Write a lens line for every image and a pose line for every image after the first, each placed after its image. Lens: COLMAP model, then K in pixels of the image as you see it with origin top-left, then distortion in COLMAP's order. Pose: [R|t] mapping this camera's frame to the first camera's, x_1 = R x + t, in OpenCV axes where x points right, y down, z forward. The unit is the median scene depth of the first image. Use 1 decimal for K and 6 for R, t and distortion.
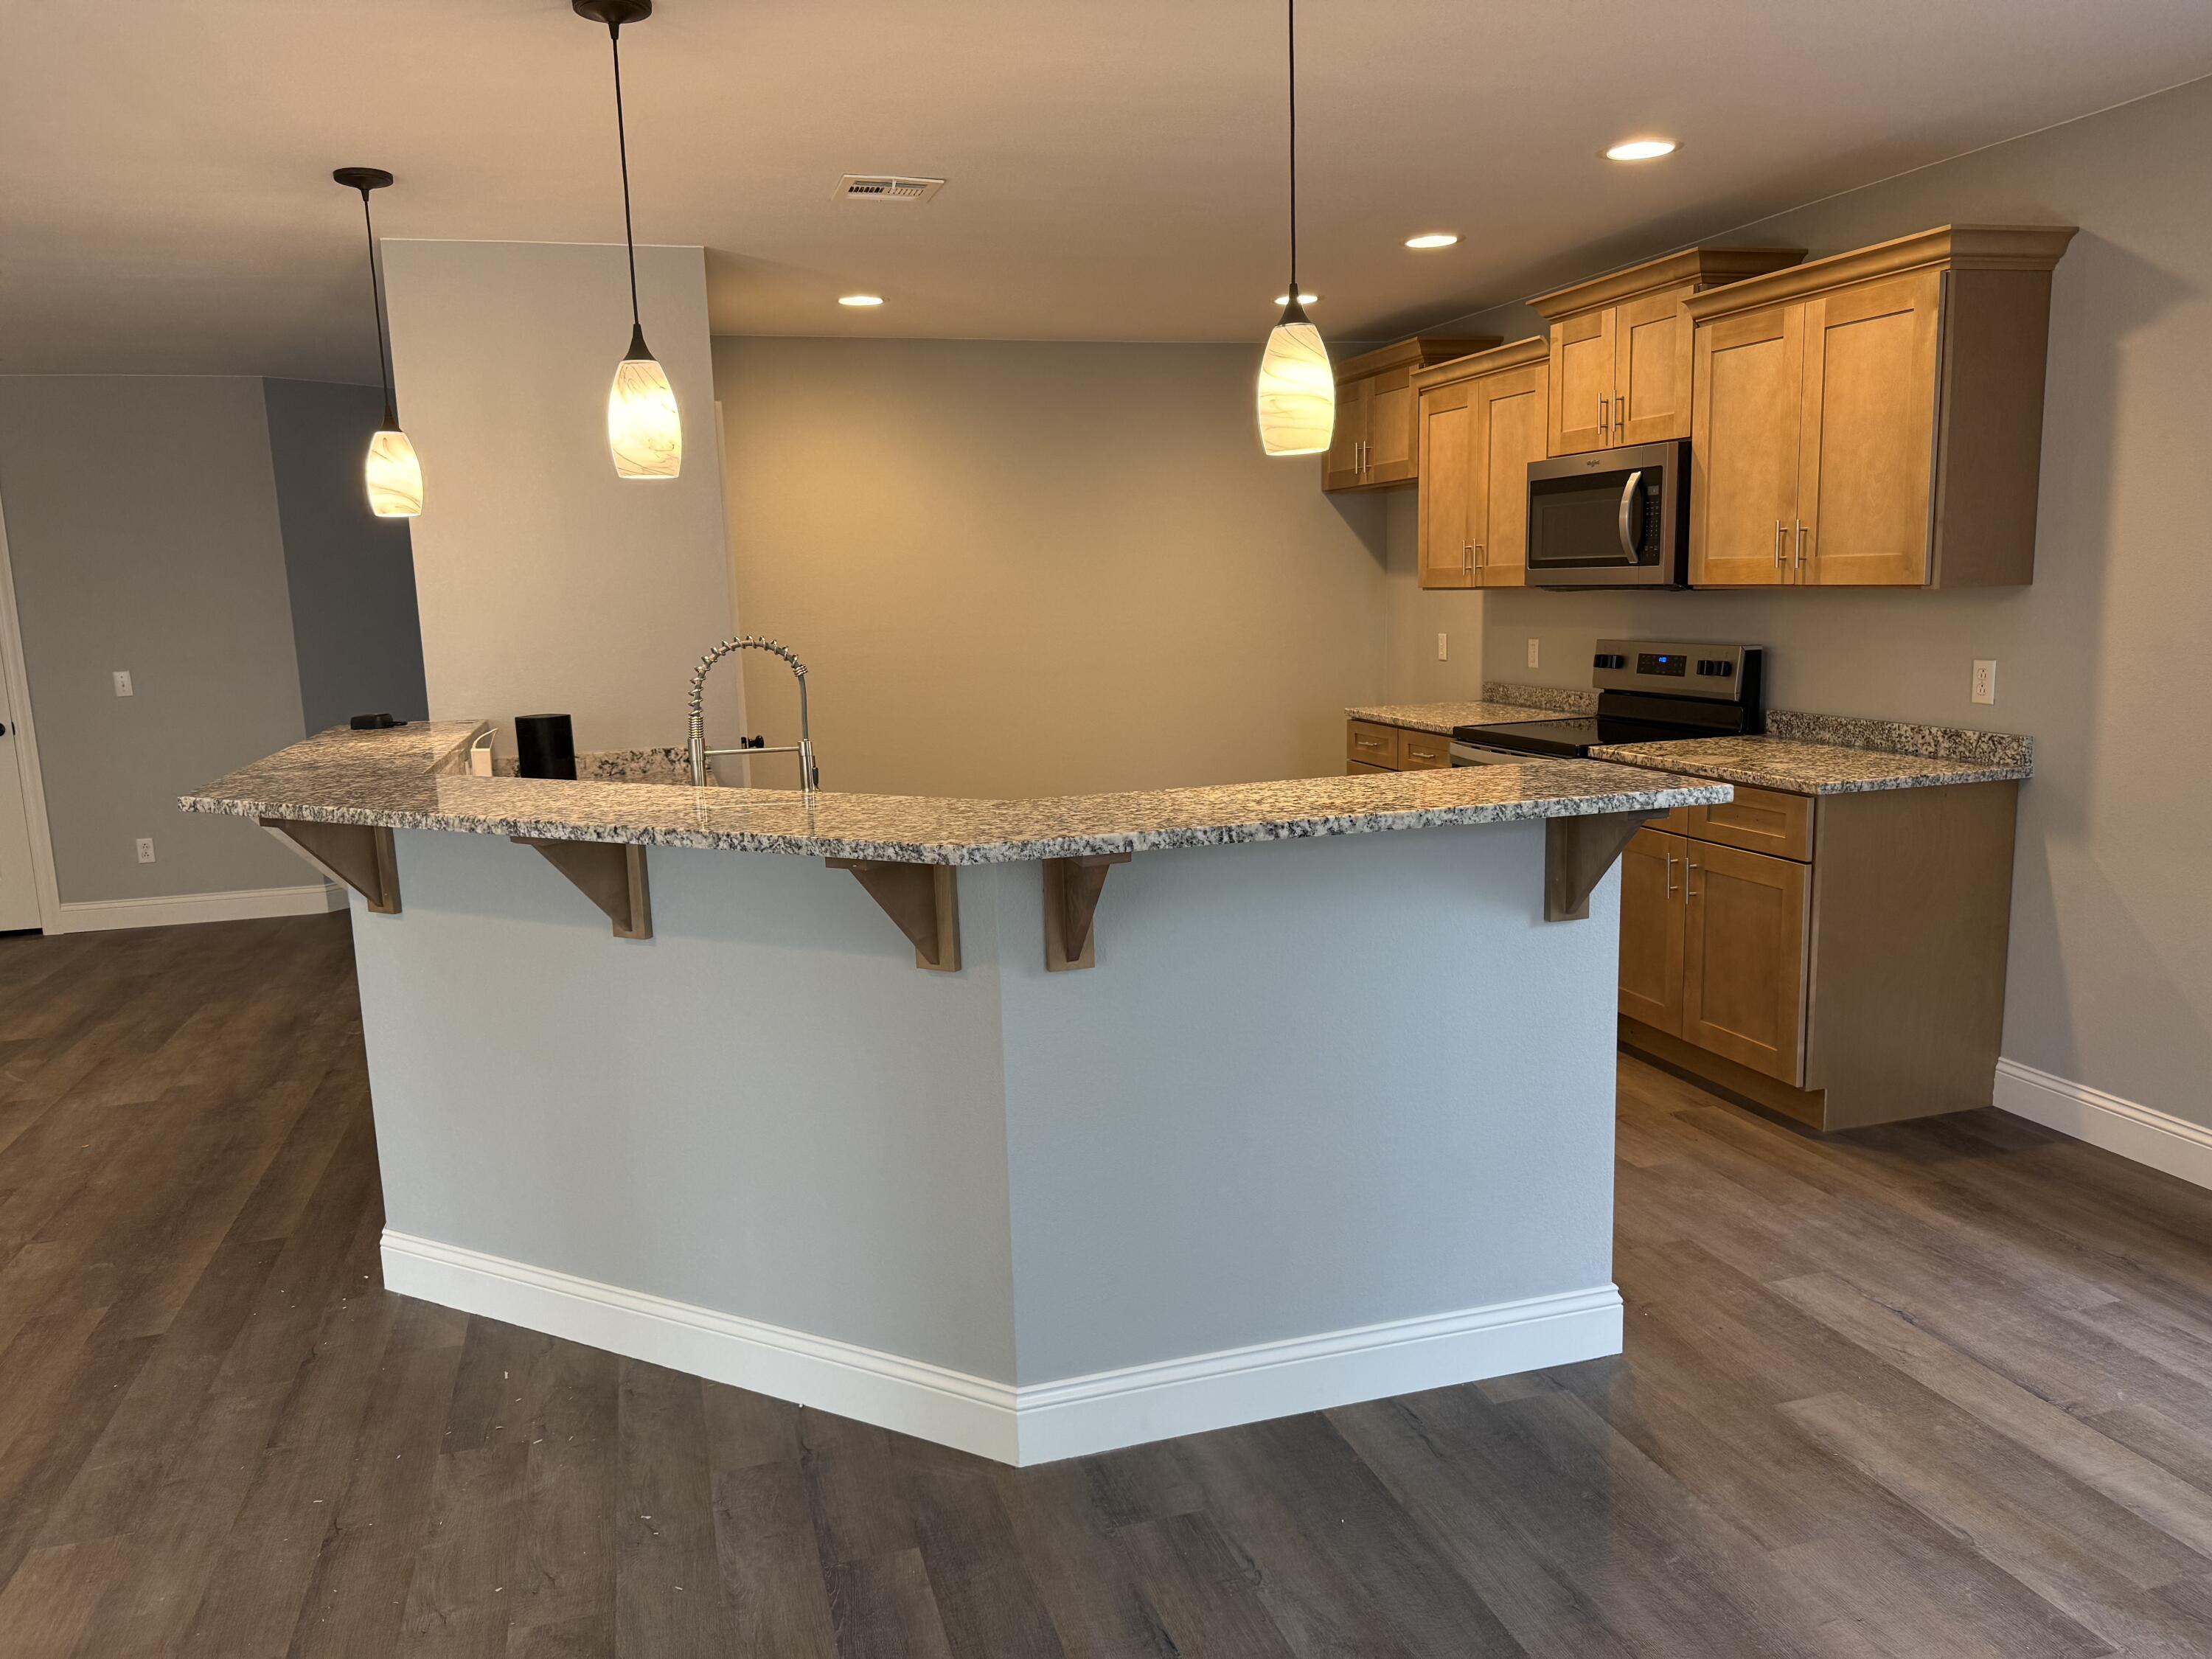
lens RADIAL K [[1557.5, 0, 1097.0], [0, 1557.5, 842.9], [0, 0, 1]] dist [0.027756, -0.039055]
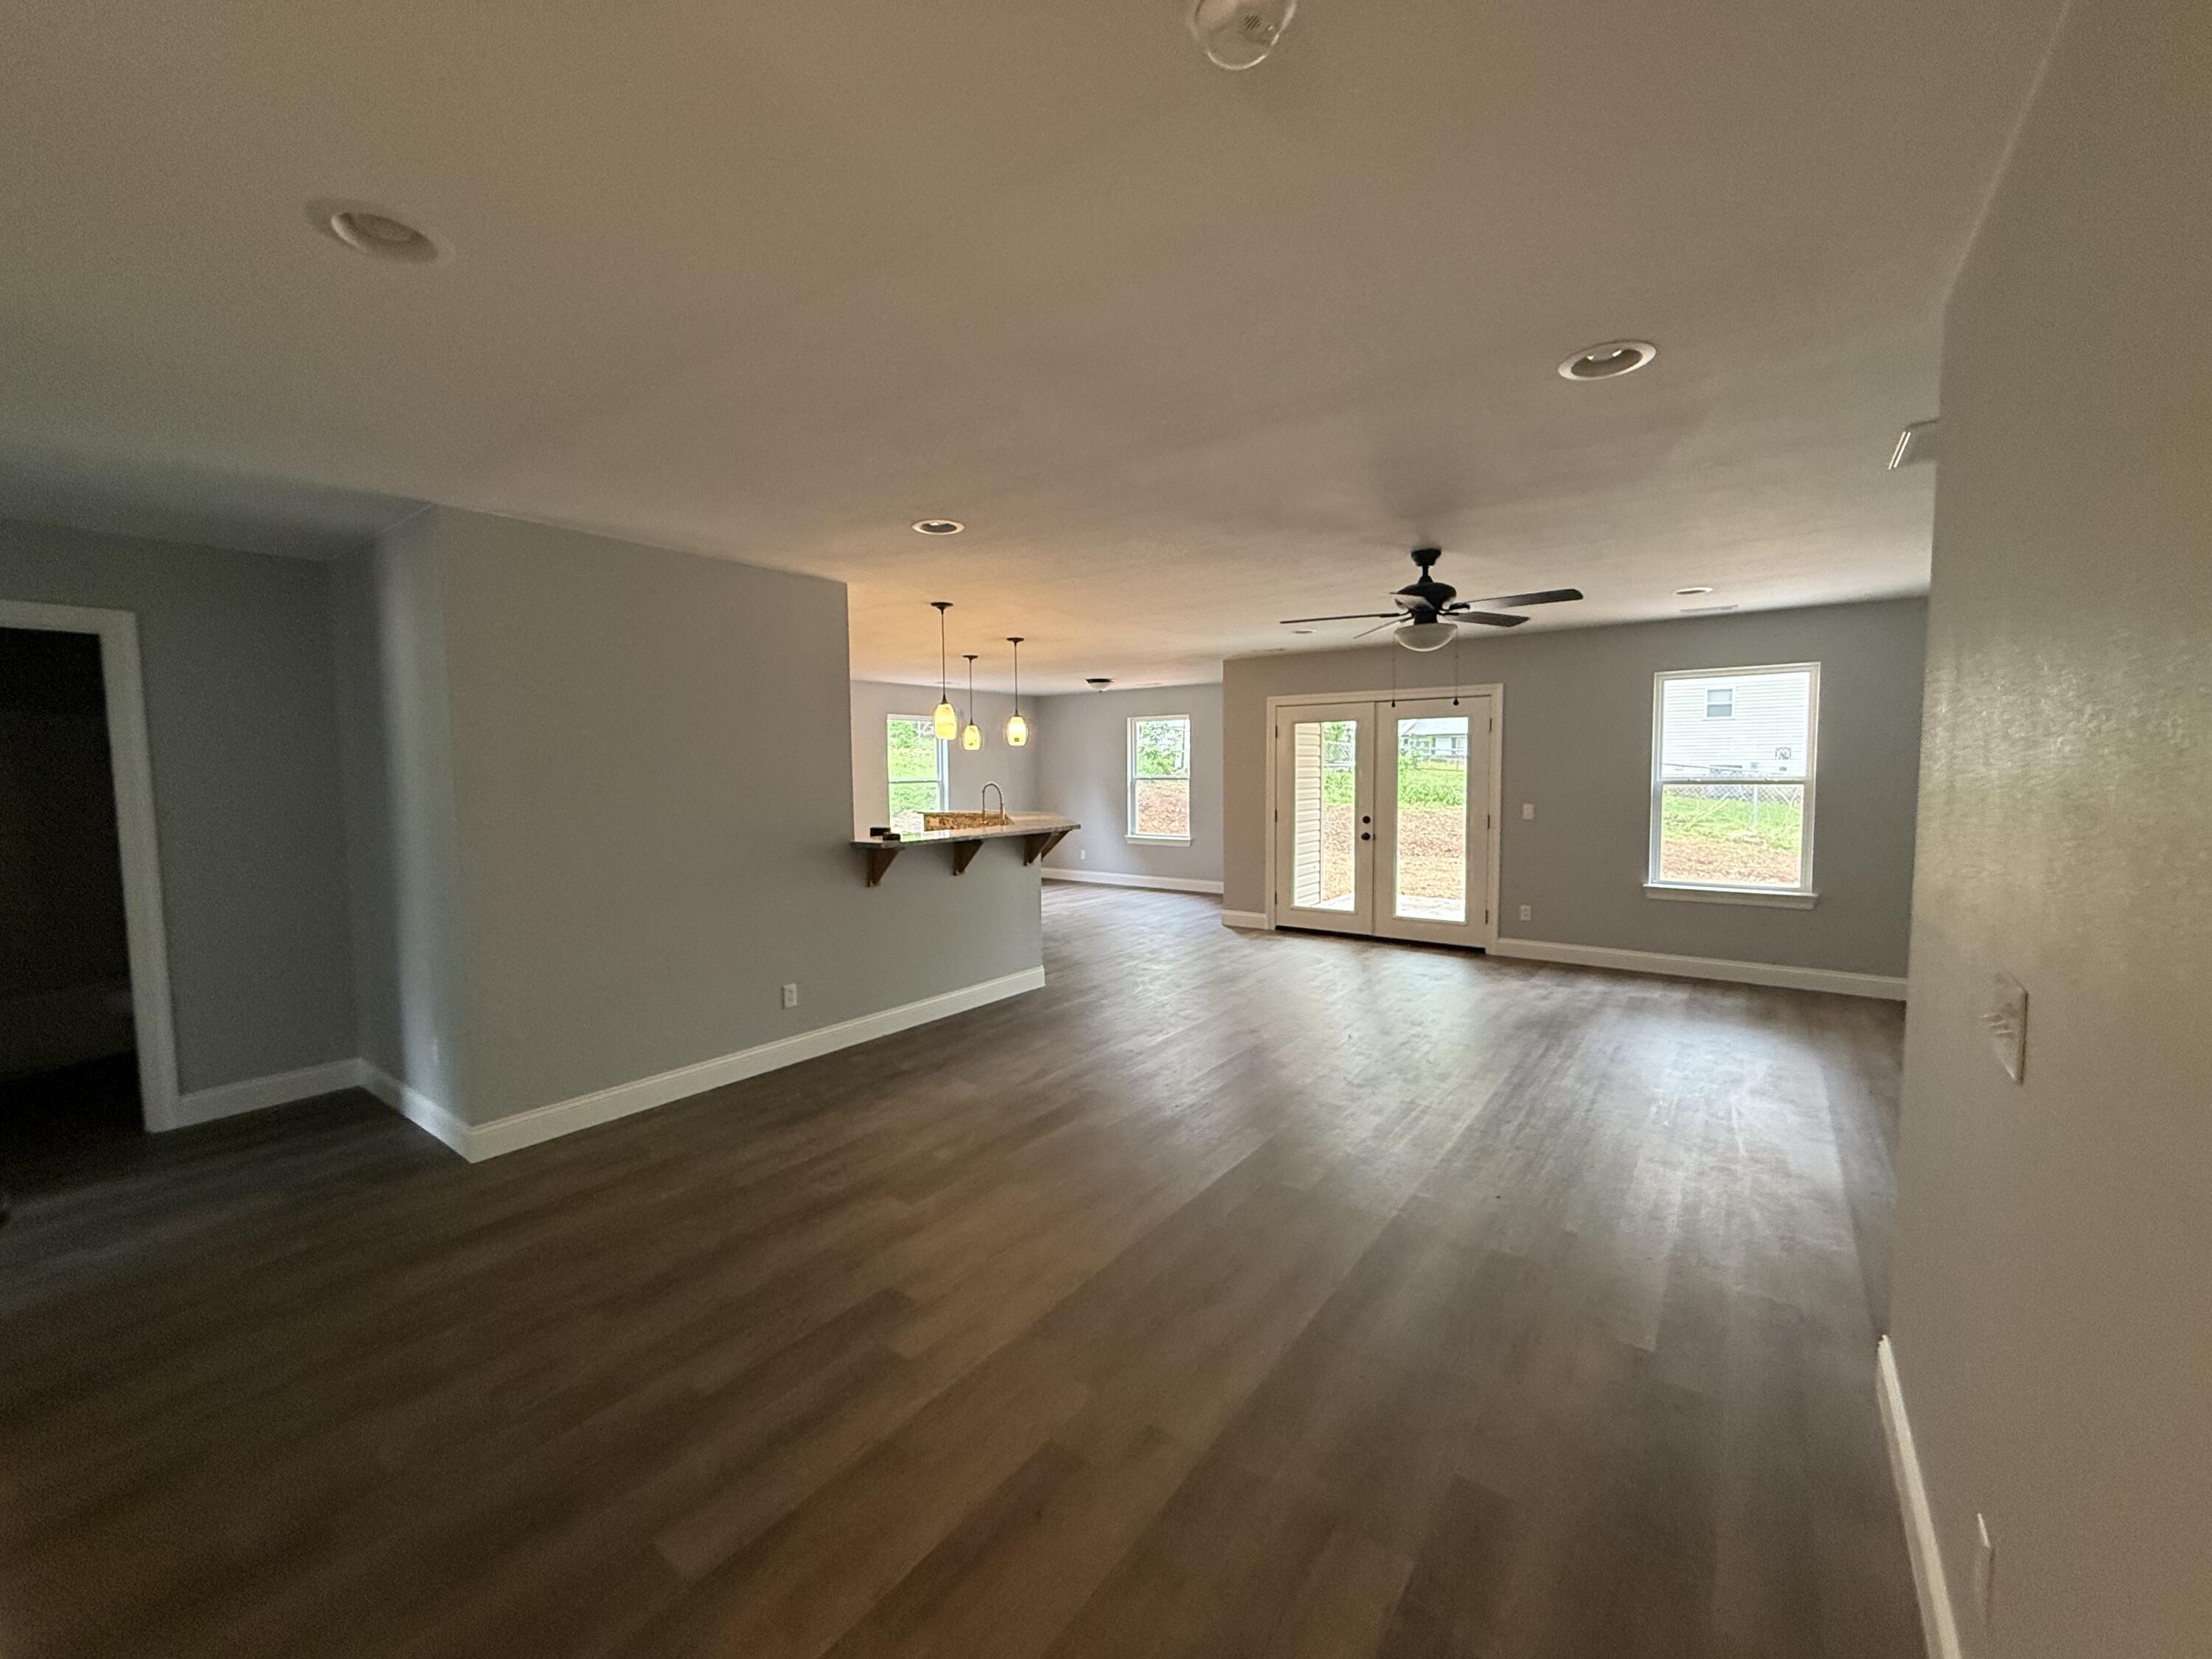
lens RADIAL K [[885.4, 0, 1098.9], [0, 885.4, 826.8], [0, 0, 1]] dist [-0.001541, -0.000076]
pose [[-0.602003, -0.013634, 0.798377, -1.701914], [0.163575, 0.976544, 0.140018, -0.228935], [-0.781560, 0.214886, -0.585652, 1.655765]]
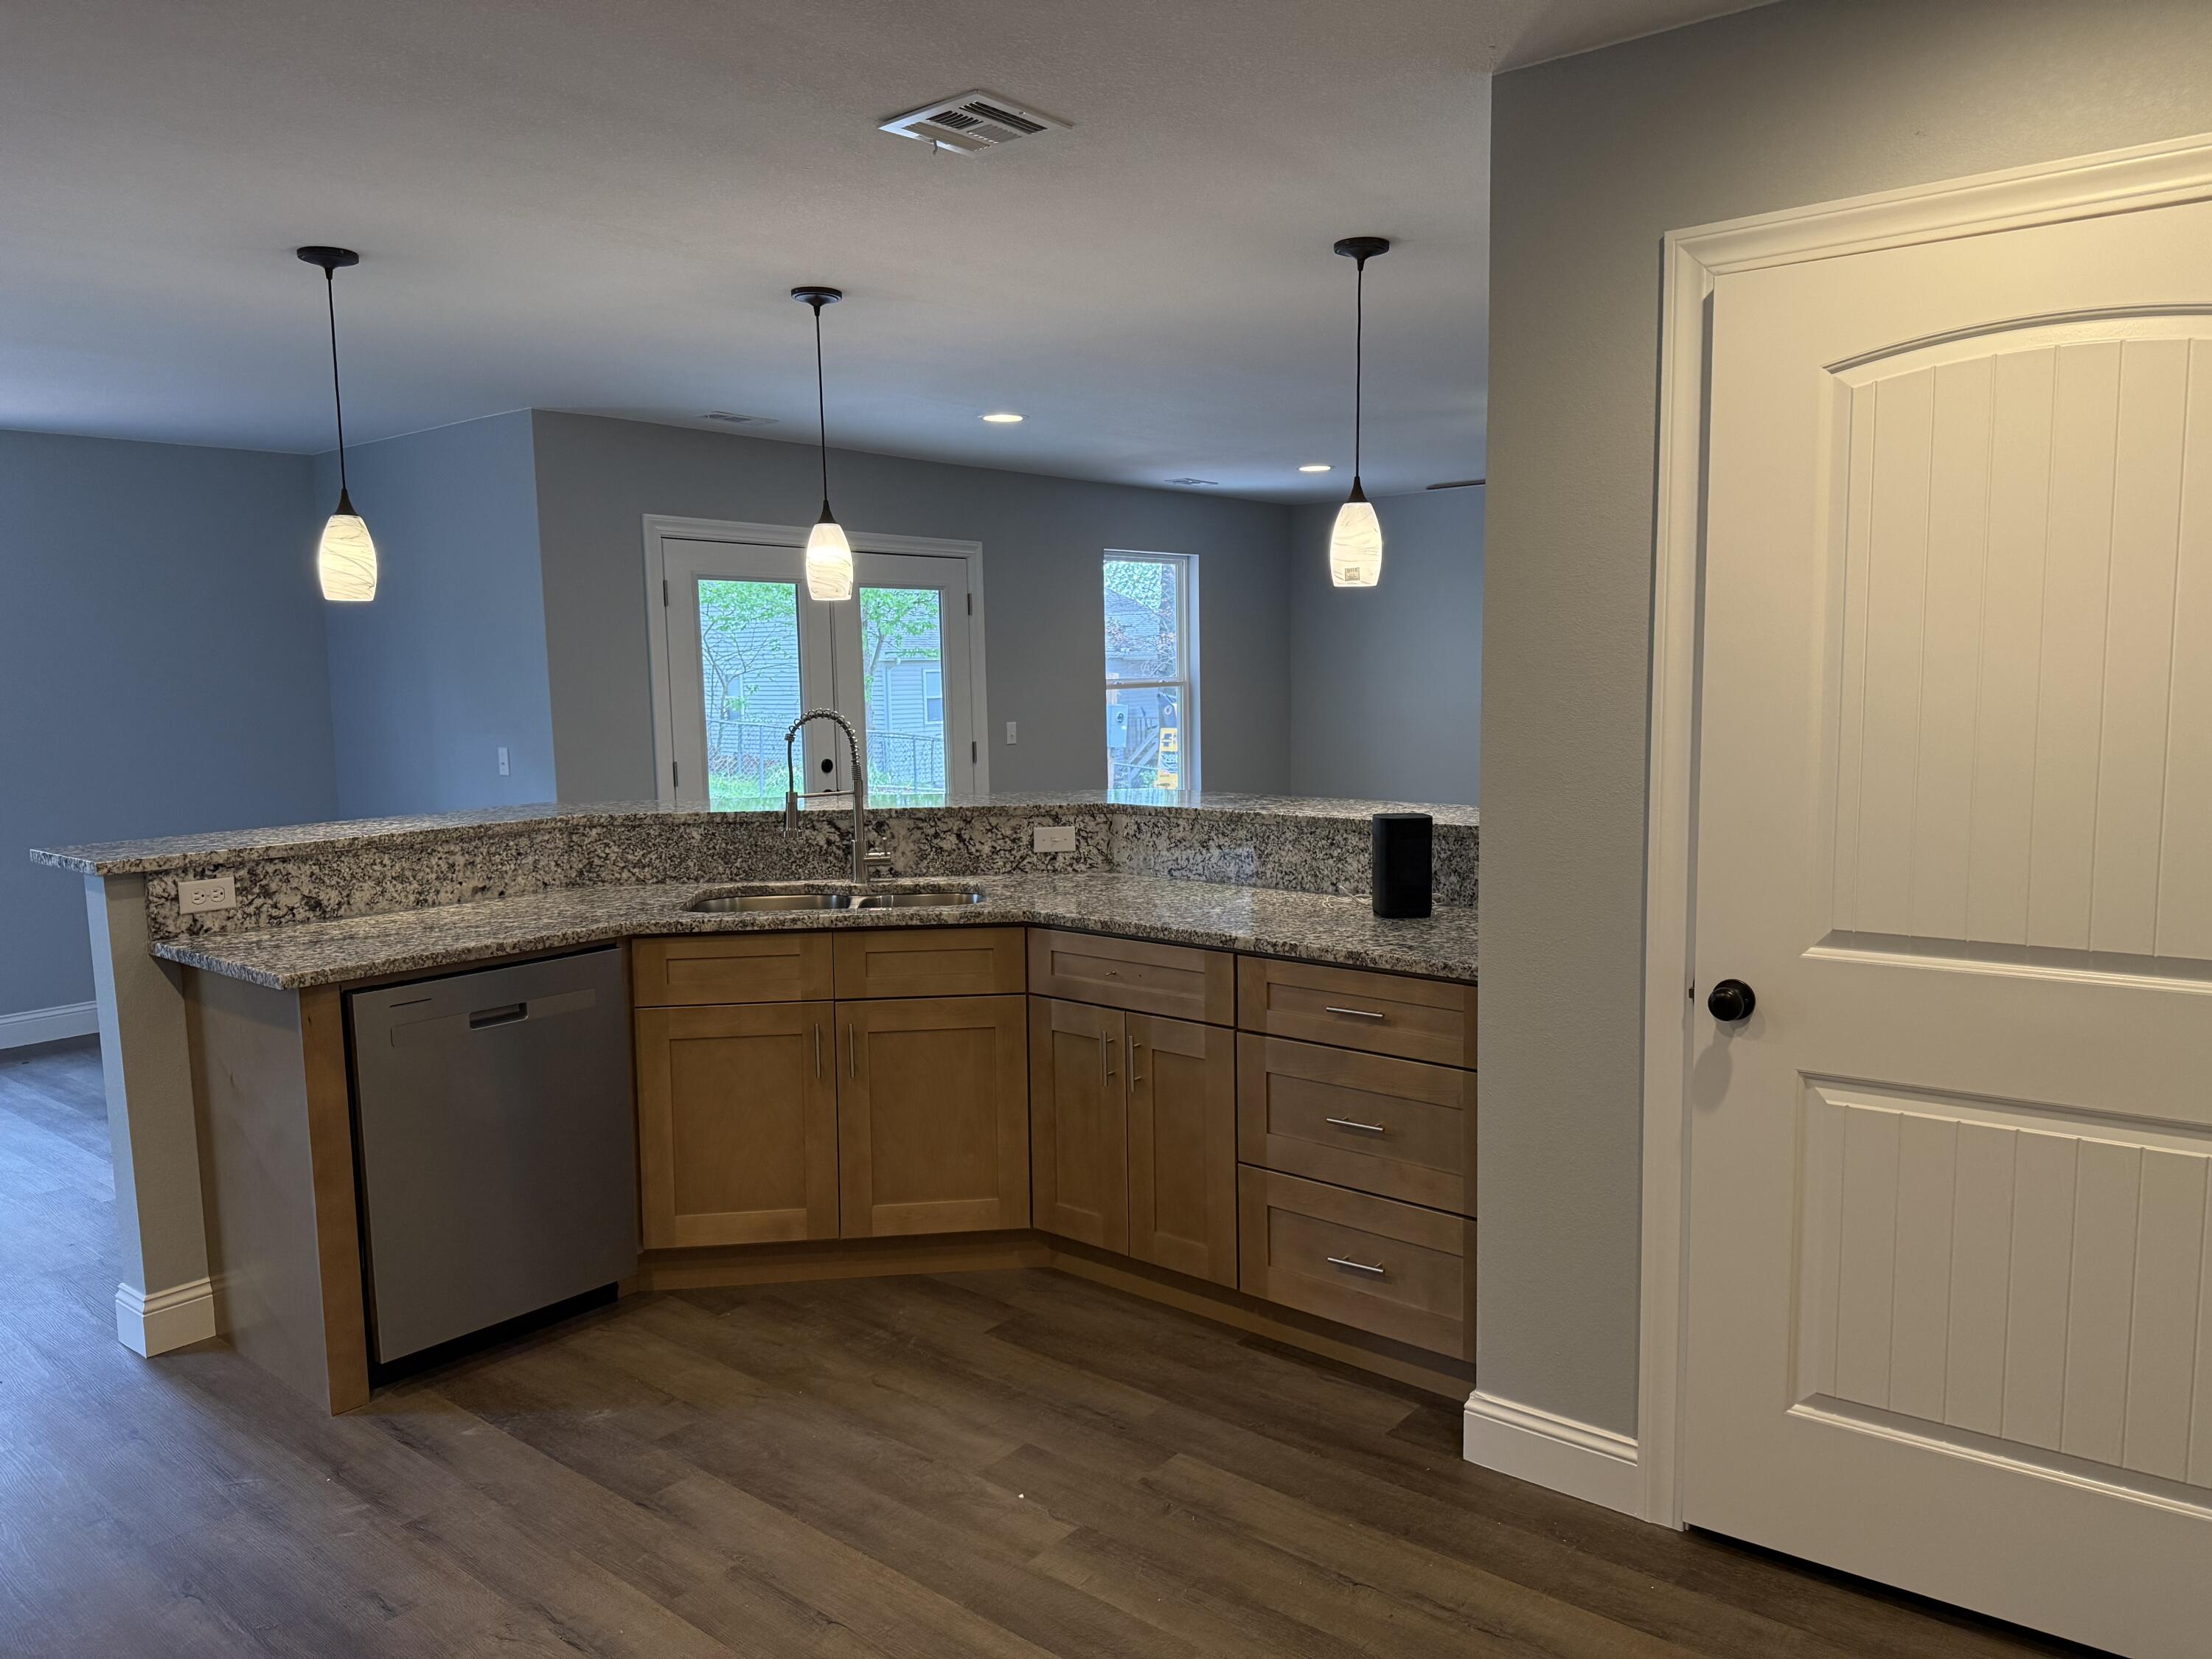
lens RADIAL K [[1542.6, 0, 1093.8], [0, 1542.6, 823.3], [0, 0, 1]] dist [0.045990, -0.068226]
pose [[-0.825349, 0.102562, -0.555230, 0.256447], [-0.054684, 0.964221, 0.259398, -0.306974], [0.561969, 0.244456, -0.790210, 1.714694]]
